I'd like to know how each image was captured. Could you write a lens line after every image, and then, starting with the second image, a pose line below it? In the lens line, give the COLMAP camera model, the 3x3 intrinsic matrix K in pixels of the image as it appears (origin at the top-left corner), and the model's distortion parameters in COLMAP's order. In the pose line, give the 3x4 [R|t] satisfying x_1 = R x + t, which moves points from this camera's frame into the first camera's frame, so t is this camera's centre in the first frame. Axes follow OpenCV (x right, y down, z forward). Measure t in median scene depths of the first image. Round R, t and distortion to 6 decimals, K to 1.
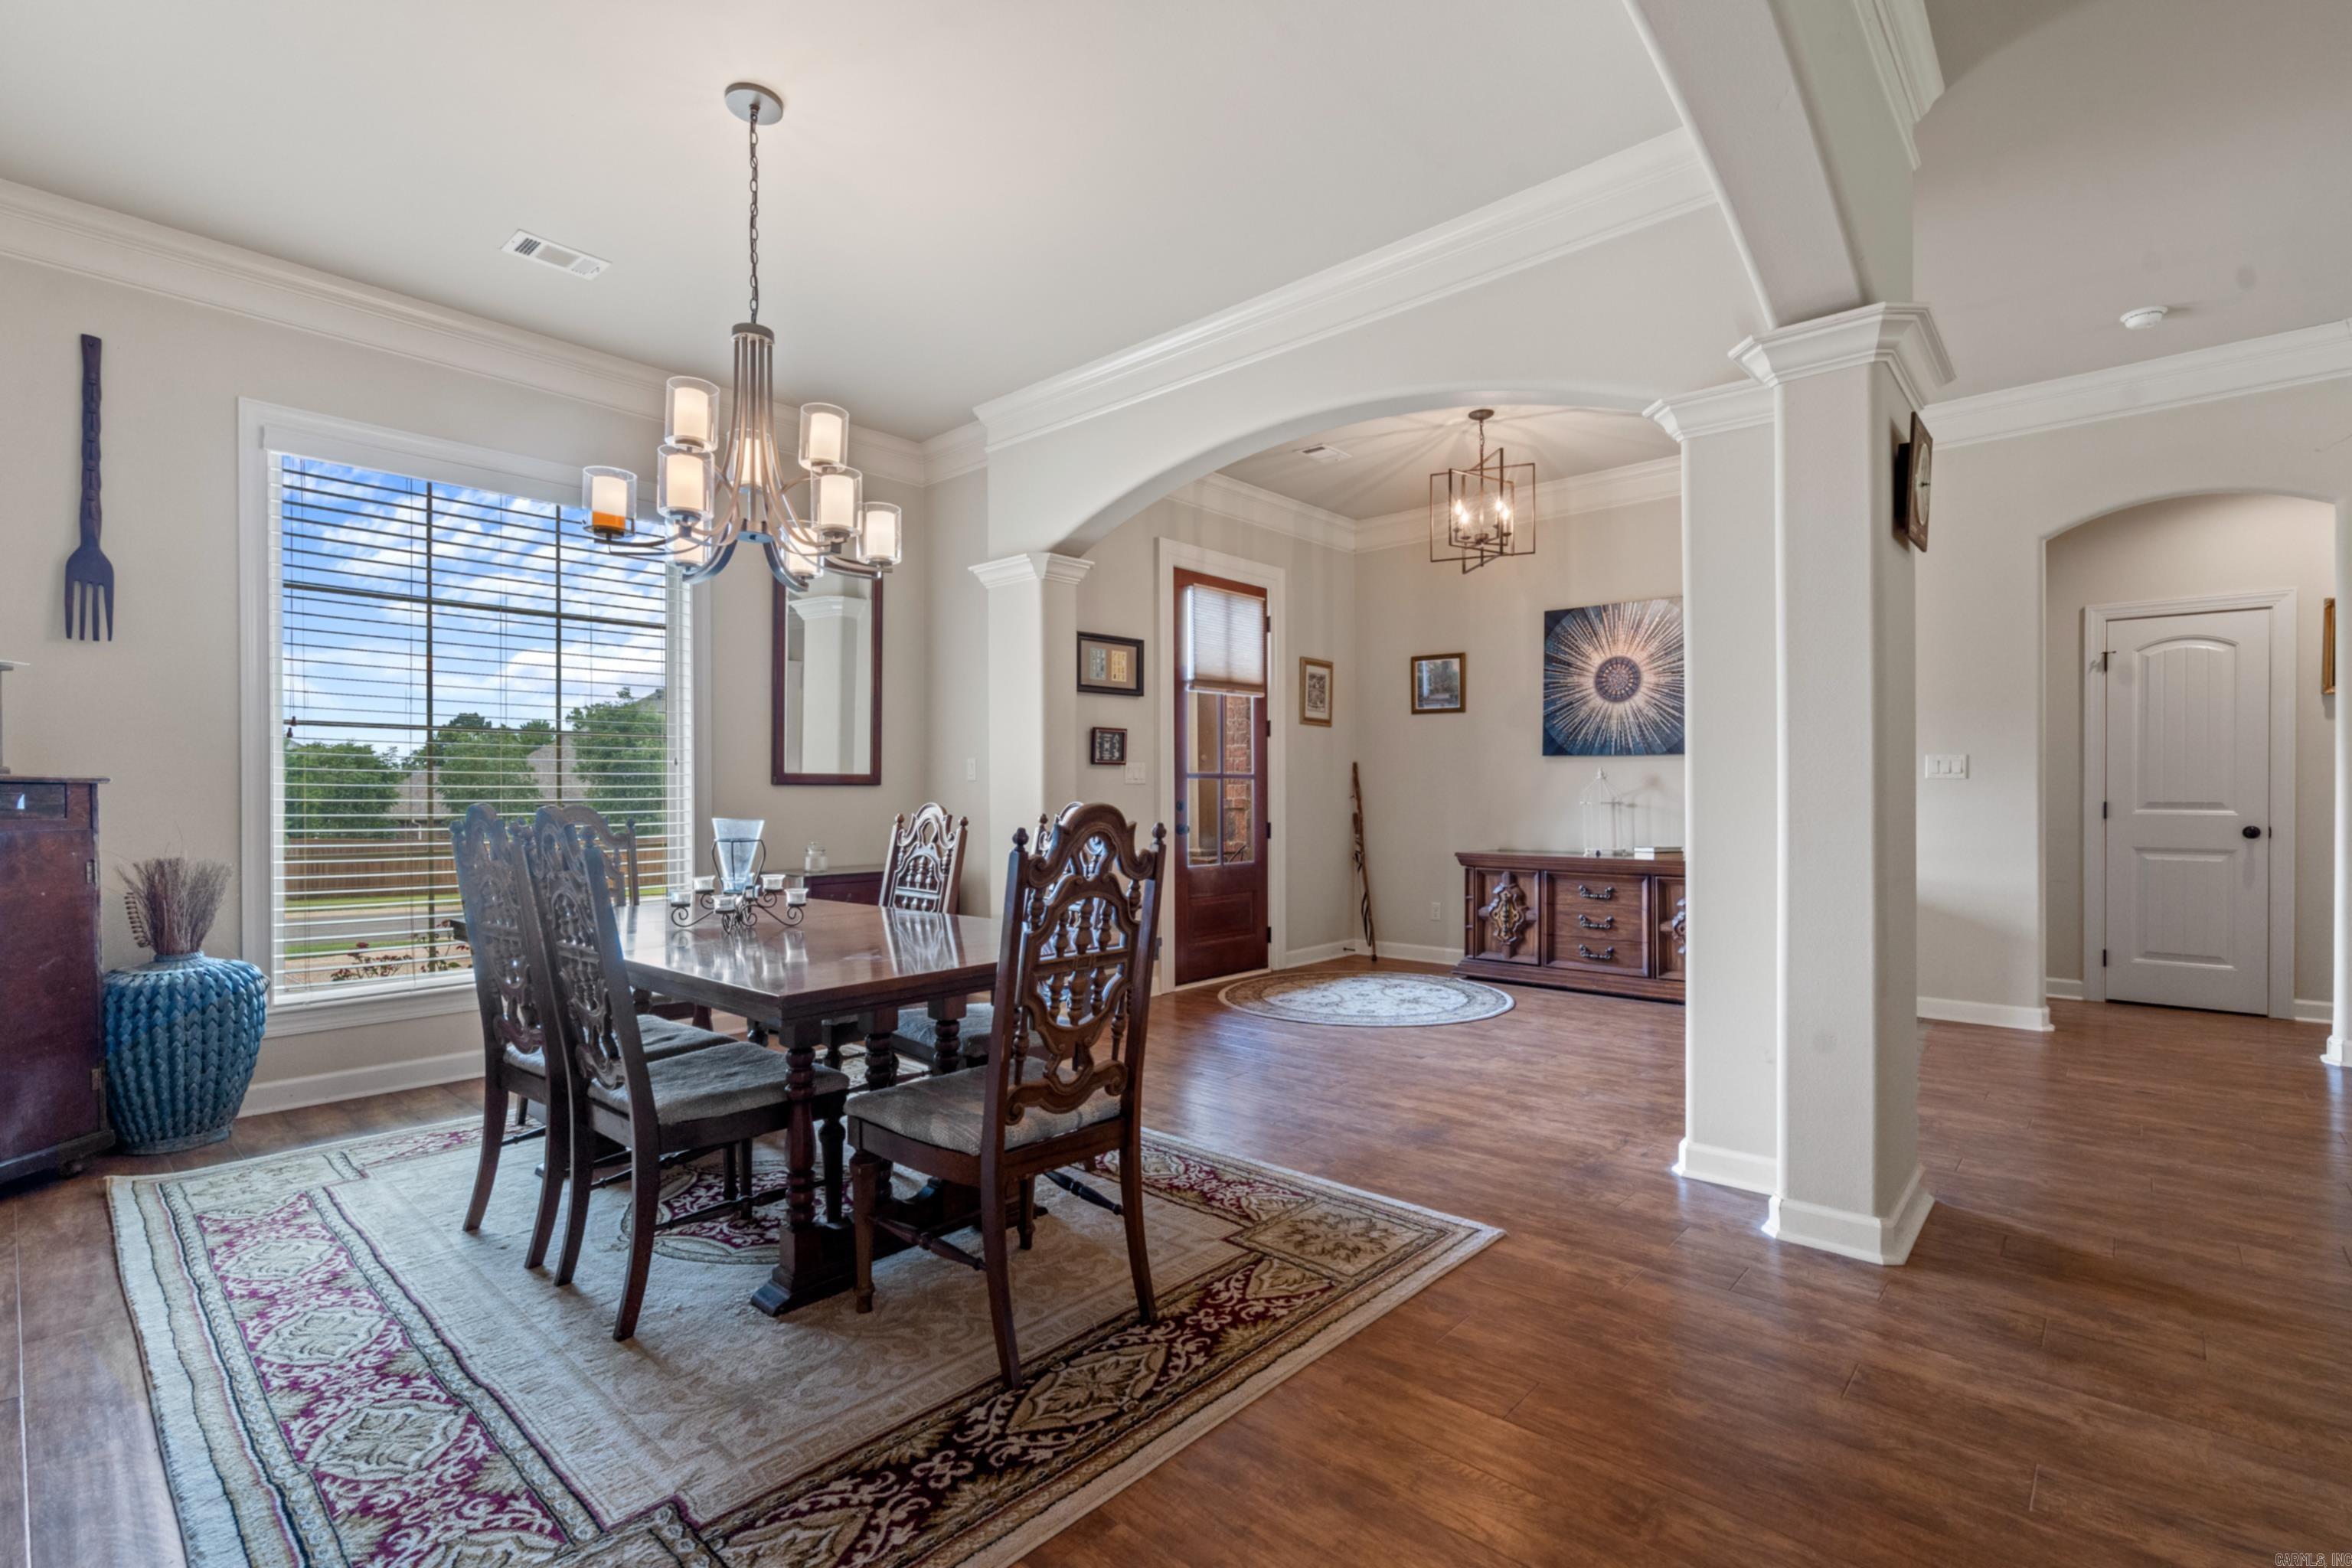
lens RADIAL K [[1072.5, 0, 1171.9], [0, 1072.5, 789.4], [0, 0, 1]] dist [-0.007274, 0.003854]
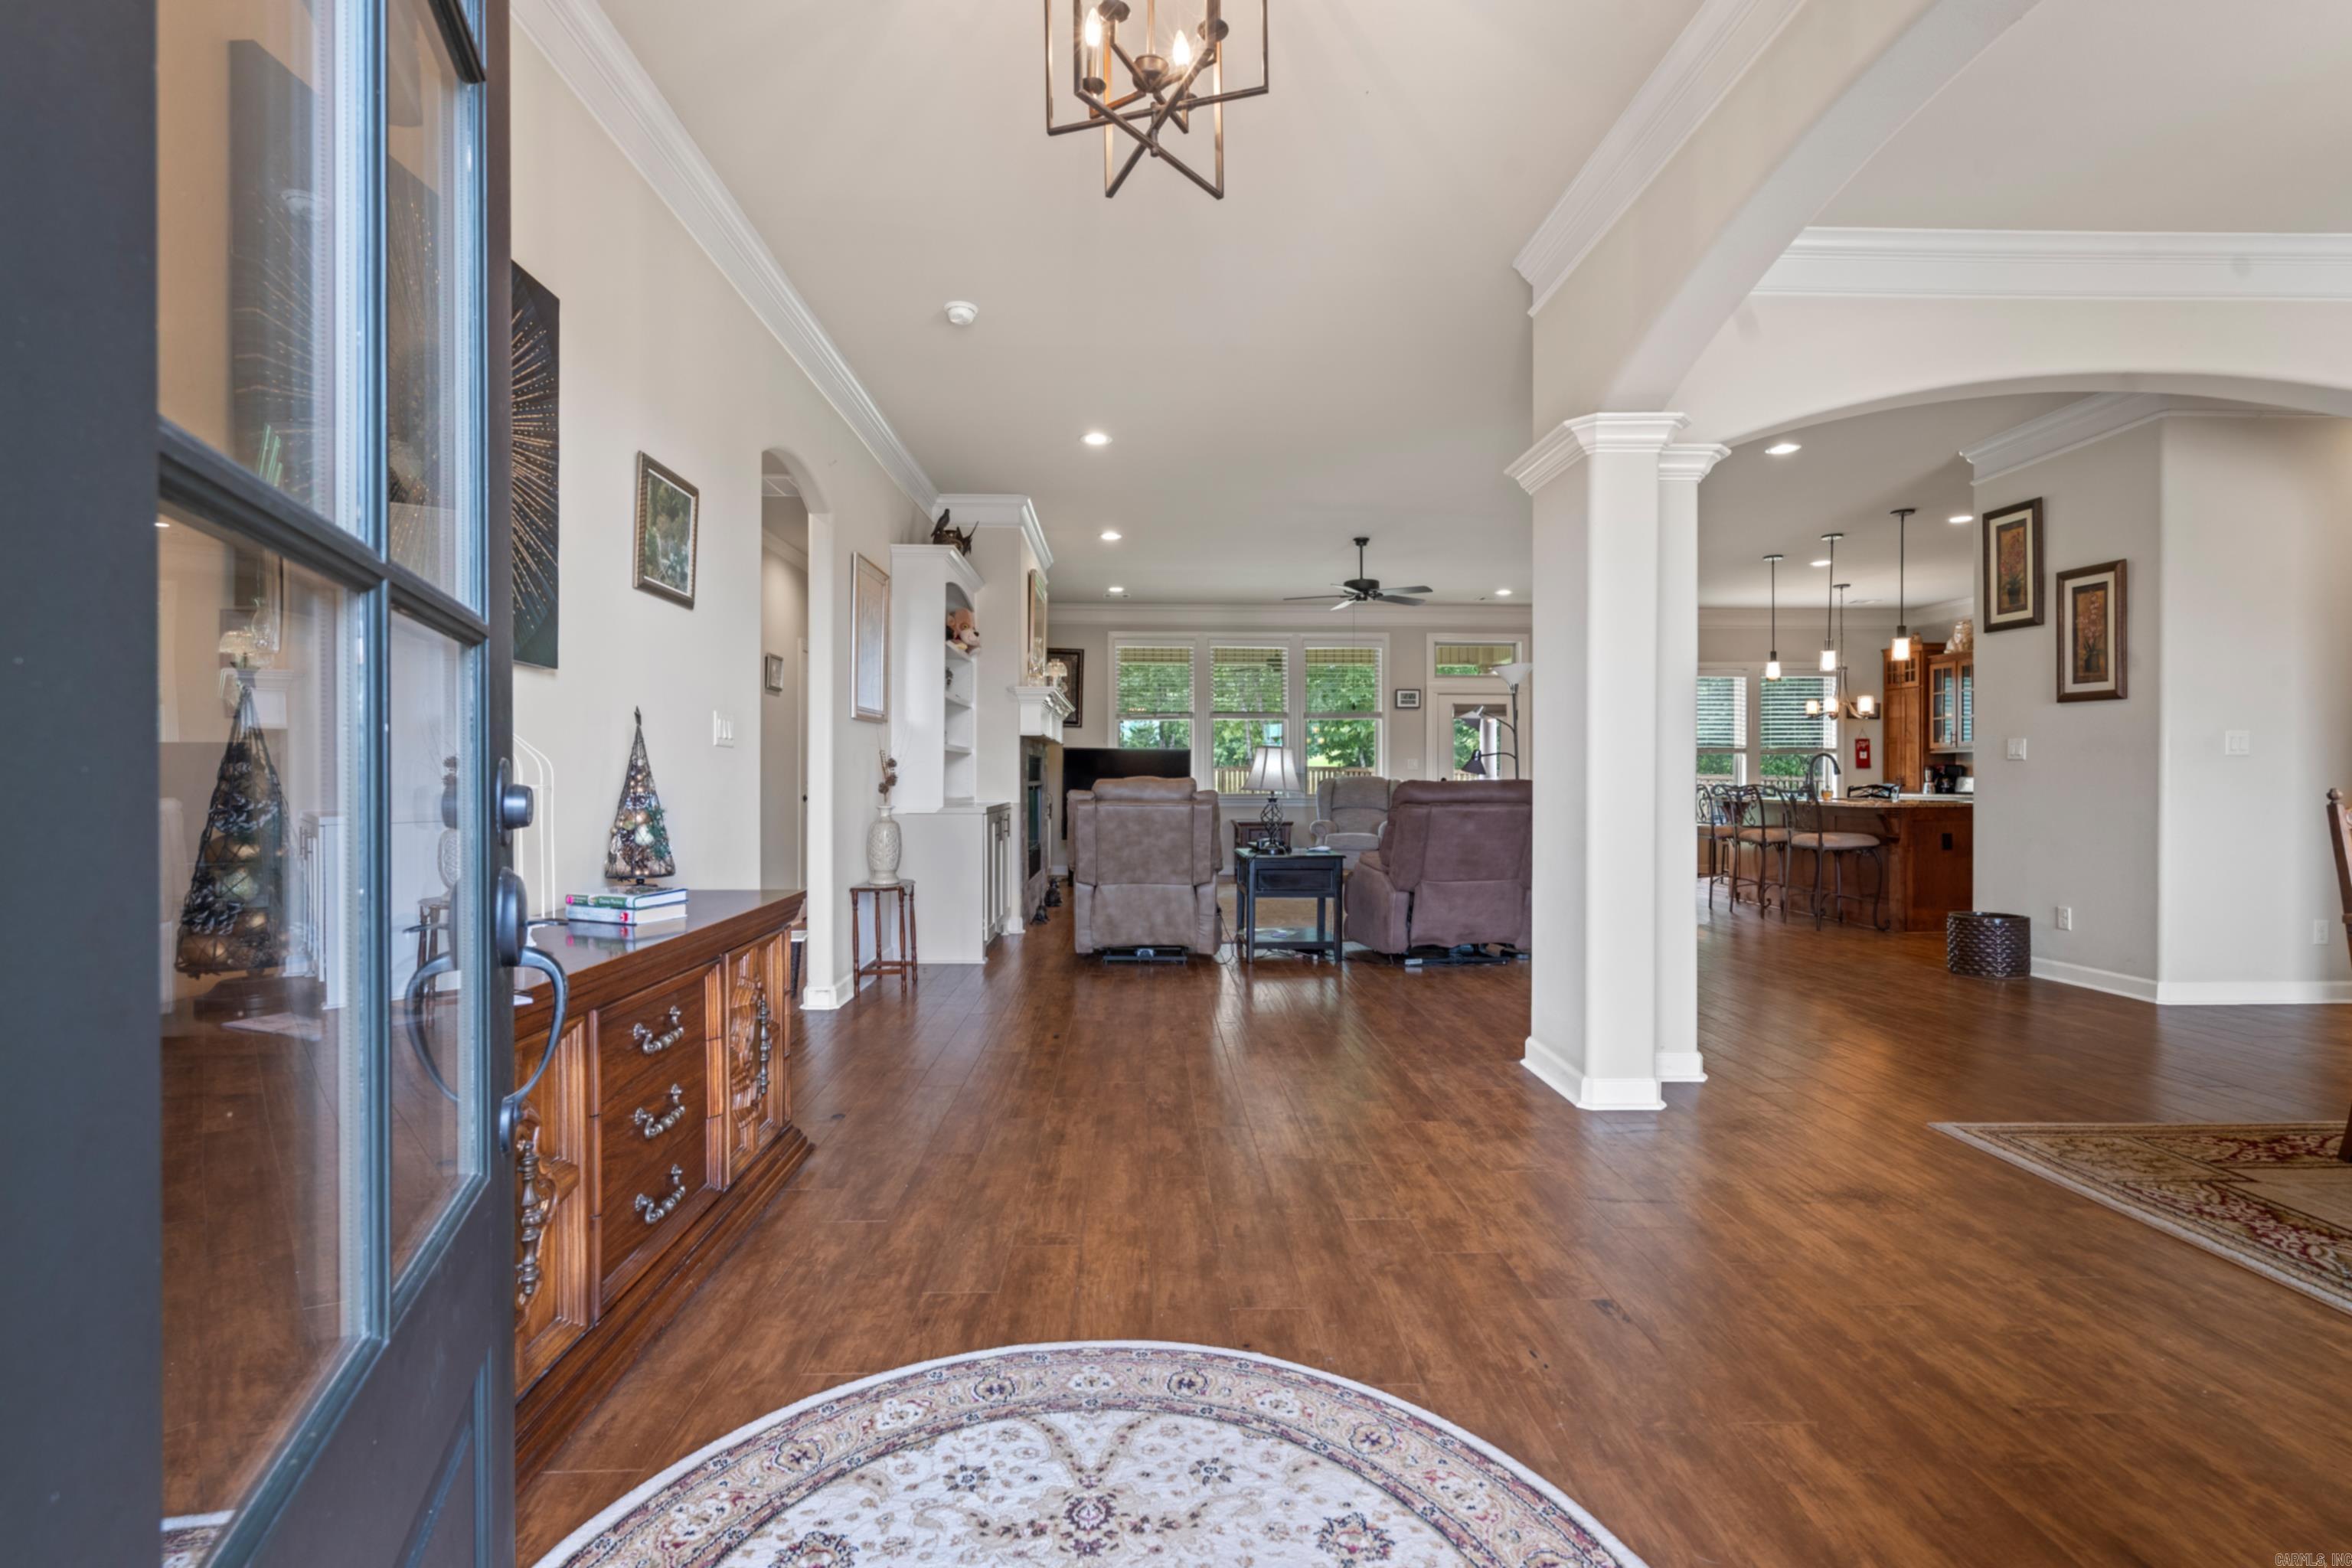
lens RADIAL K [[1072.5, 0, 1171.6], [0, 1072.5, 771.9], [0, 0, 1]] dist [-0.007274, 0.003854]
pose [[-0.694247, 0.004740, 0.719721, 0.013736], [-0.004251, 0.999934, -0.010686, 0.012243], [-0.719724, -0.010478, -0.694181, 1.203381]]
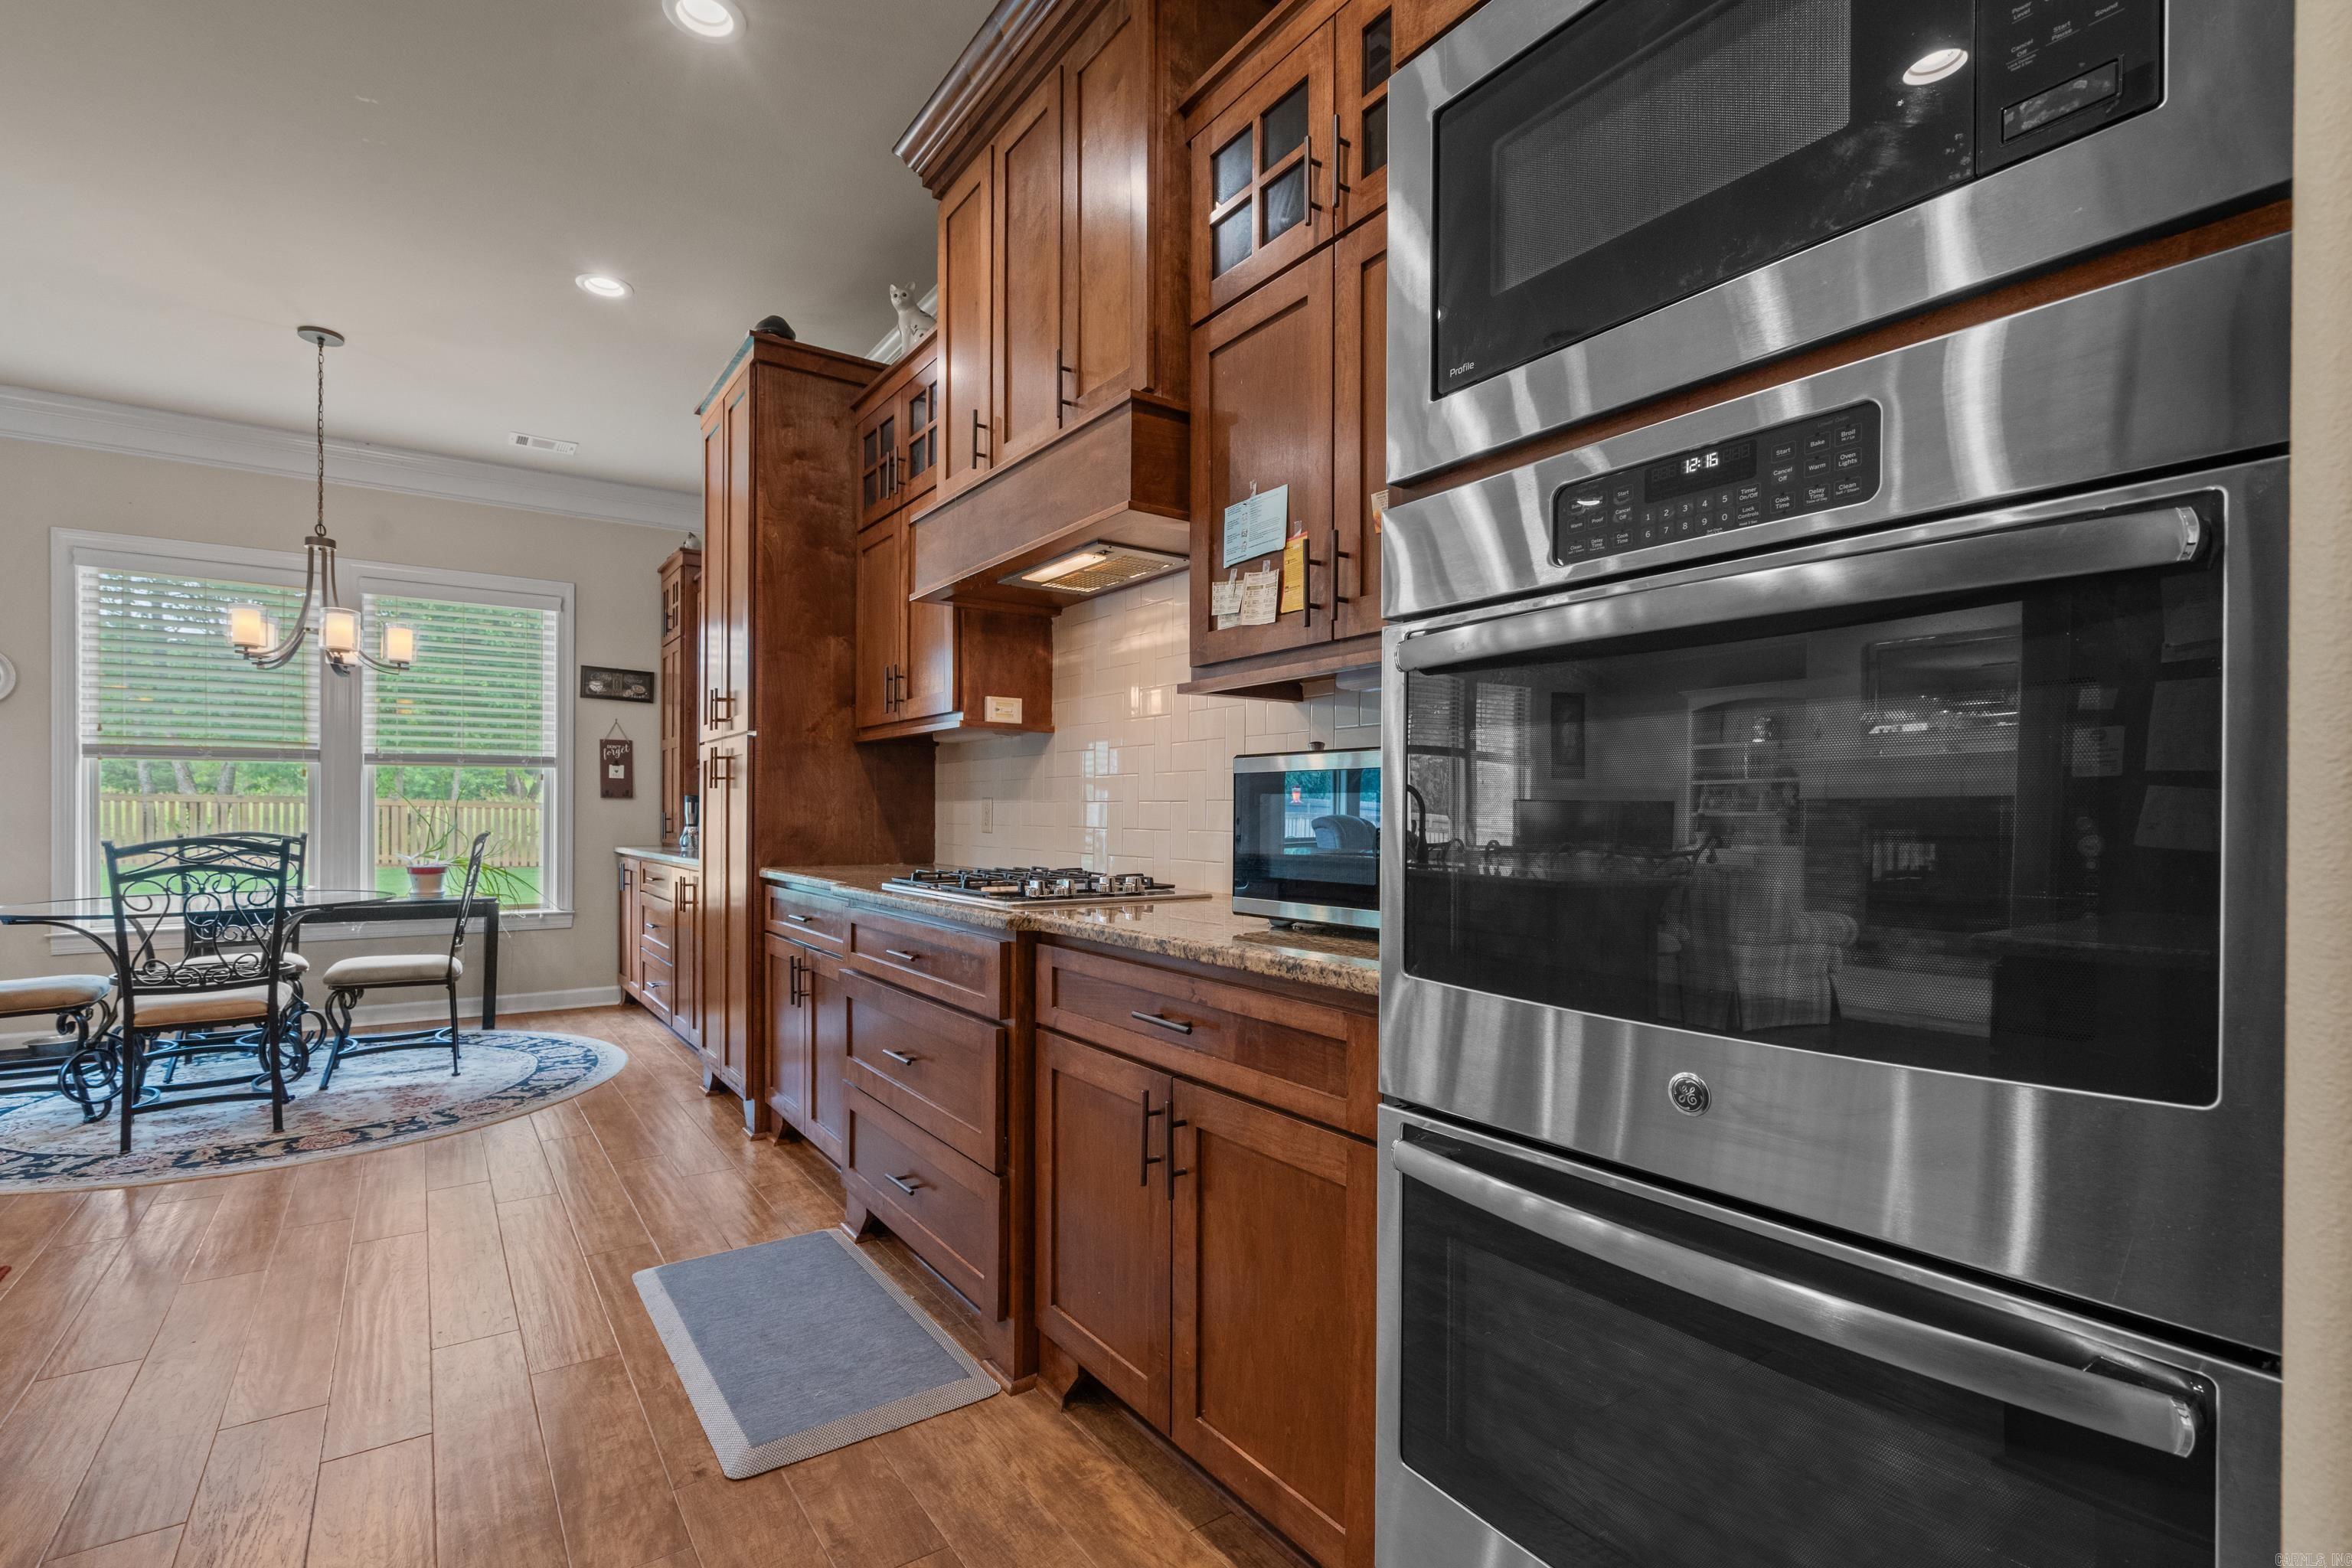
lens RADIAL K [[1072.5, 0, 1167.7], [0, 1072.5, 819.5], [0, 0, 1]] dist [-0.007274, 0.003854]
pose [[-0.974427, -0.002285, 0.224693, -0.207655], [-0.002646, 0.999996, -0.001305, -0.001518], [-0.224689, -0.001866, -0.974429, -0.383730]]
